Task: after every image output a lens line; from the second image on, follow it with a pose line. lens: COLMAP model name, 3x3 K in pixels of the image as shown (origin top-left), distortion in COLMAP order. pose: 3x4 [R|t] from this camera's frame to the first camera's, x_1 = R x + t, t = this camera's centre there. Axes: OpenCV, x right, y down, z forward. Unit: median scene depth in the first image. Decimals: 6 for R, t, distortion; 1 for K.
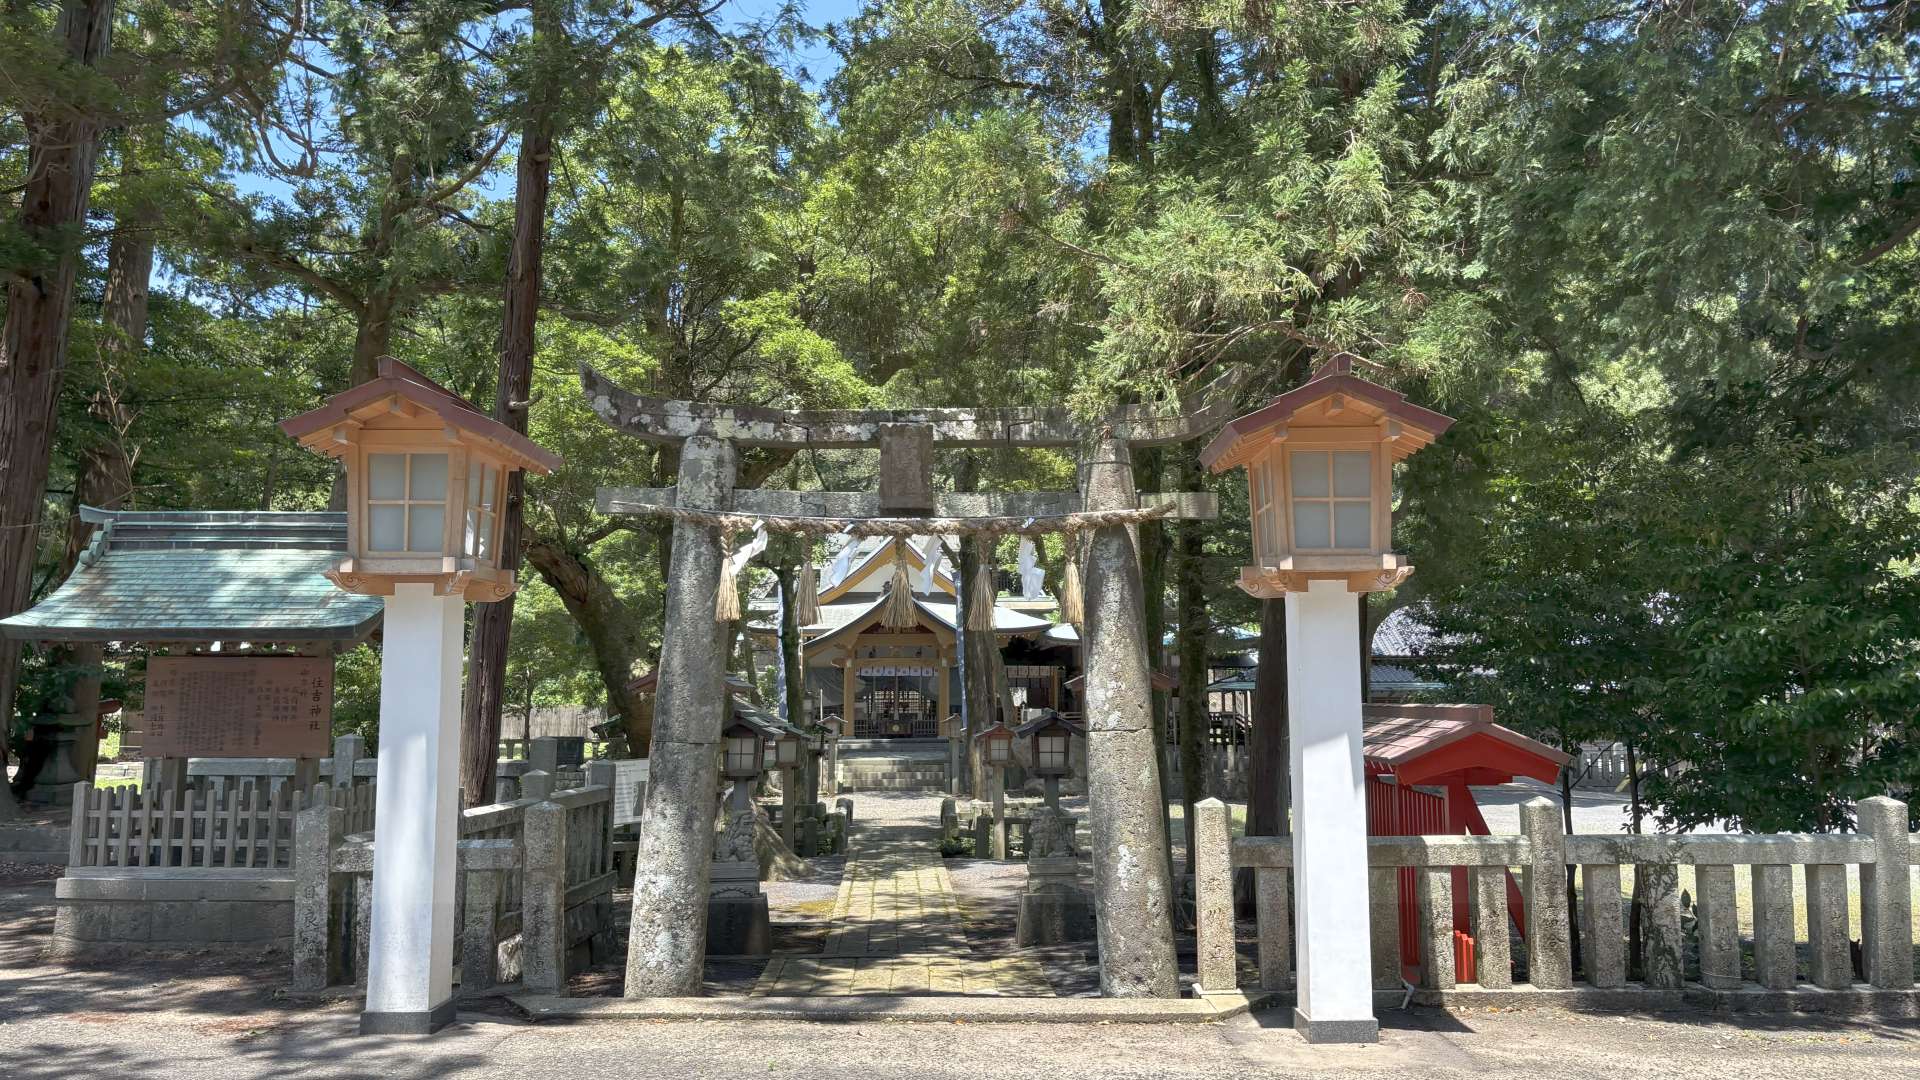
lens RADIAL K [[1456.2, 0, 963.1], [0, 1456.2, 535.3], [0, 0, 1]] dist [0.017493, -0.007499]
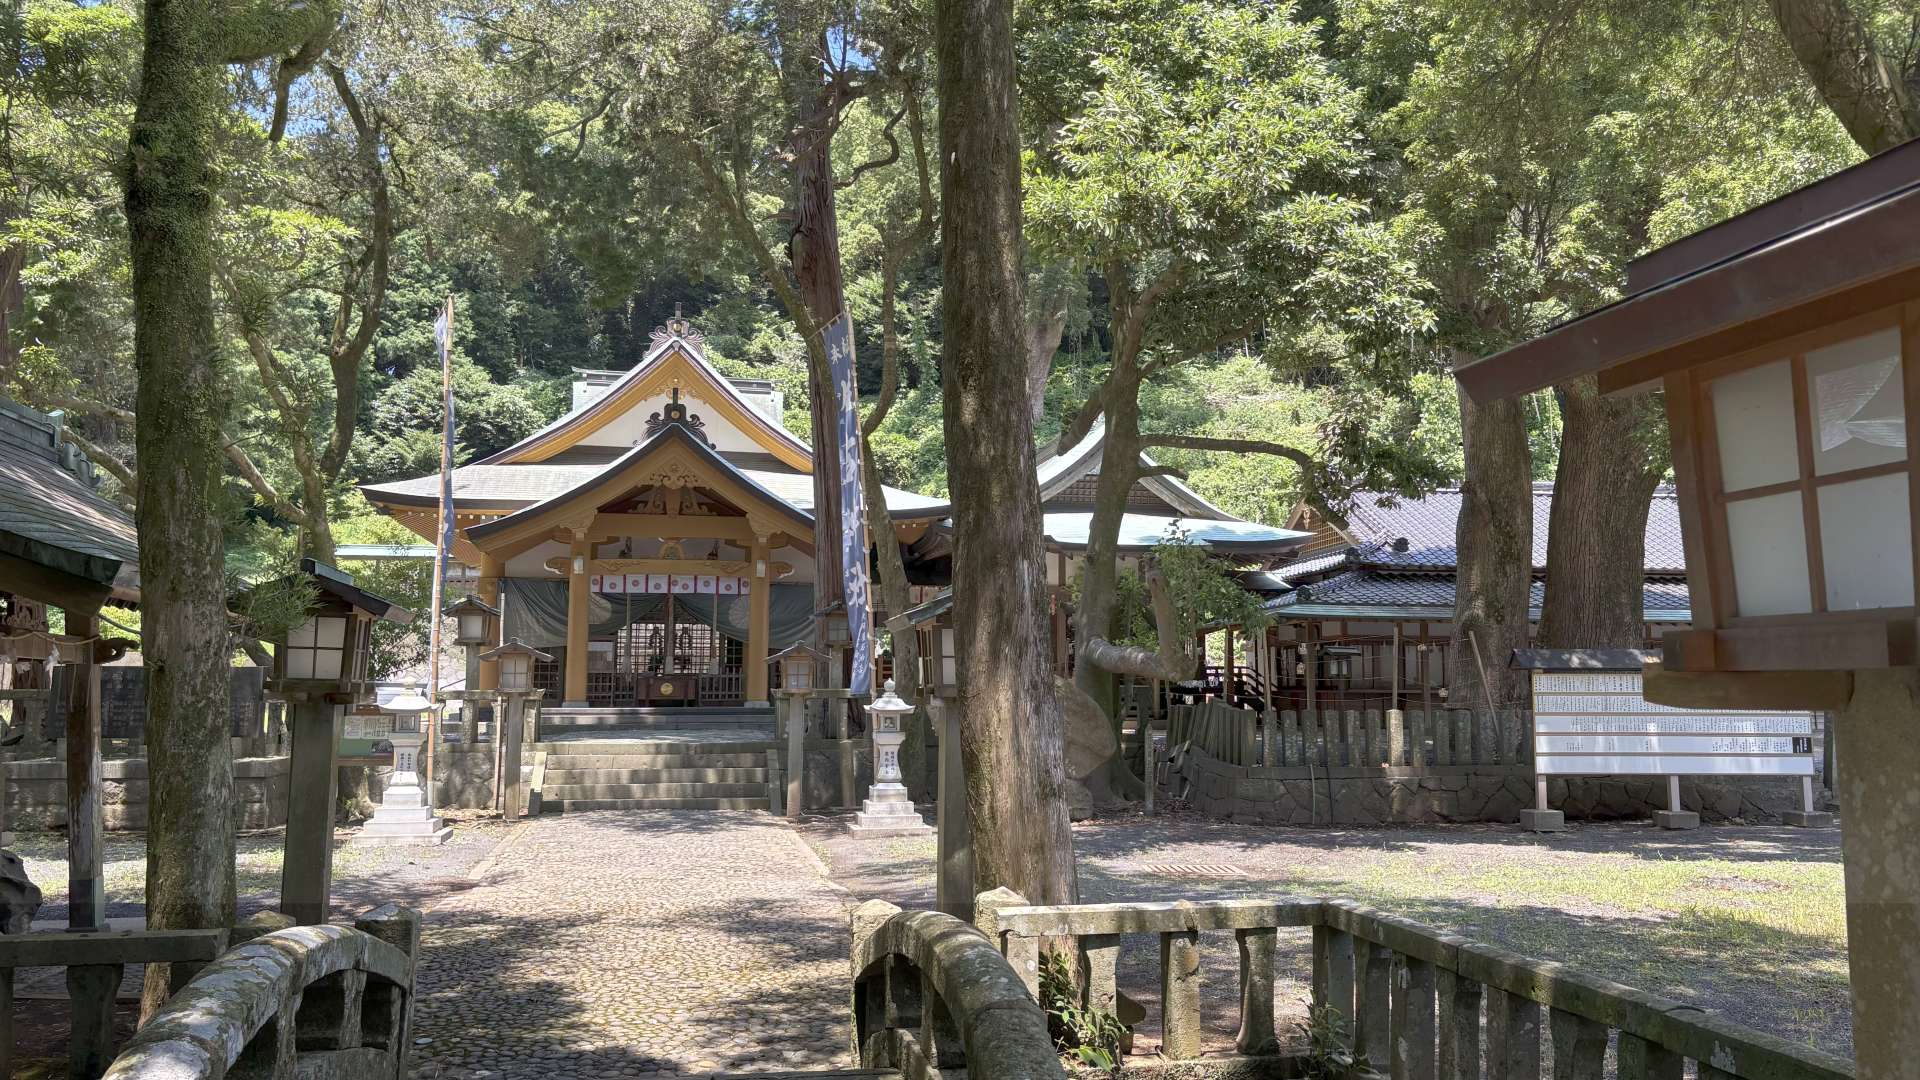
lens RADIAL K [[1456.2, 0, 960.0], [0, 1456.2, 548.4], [0, 0, 1]] dist [0.017493, -0.007499]
pose [[0.989998, 0.019477, 0.139730, -0.017857], [-0.020111, 0.999793, 0.003123, 0.087963], [-0.139641, -0.005902, 0.990185, 0.521063]]
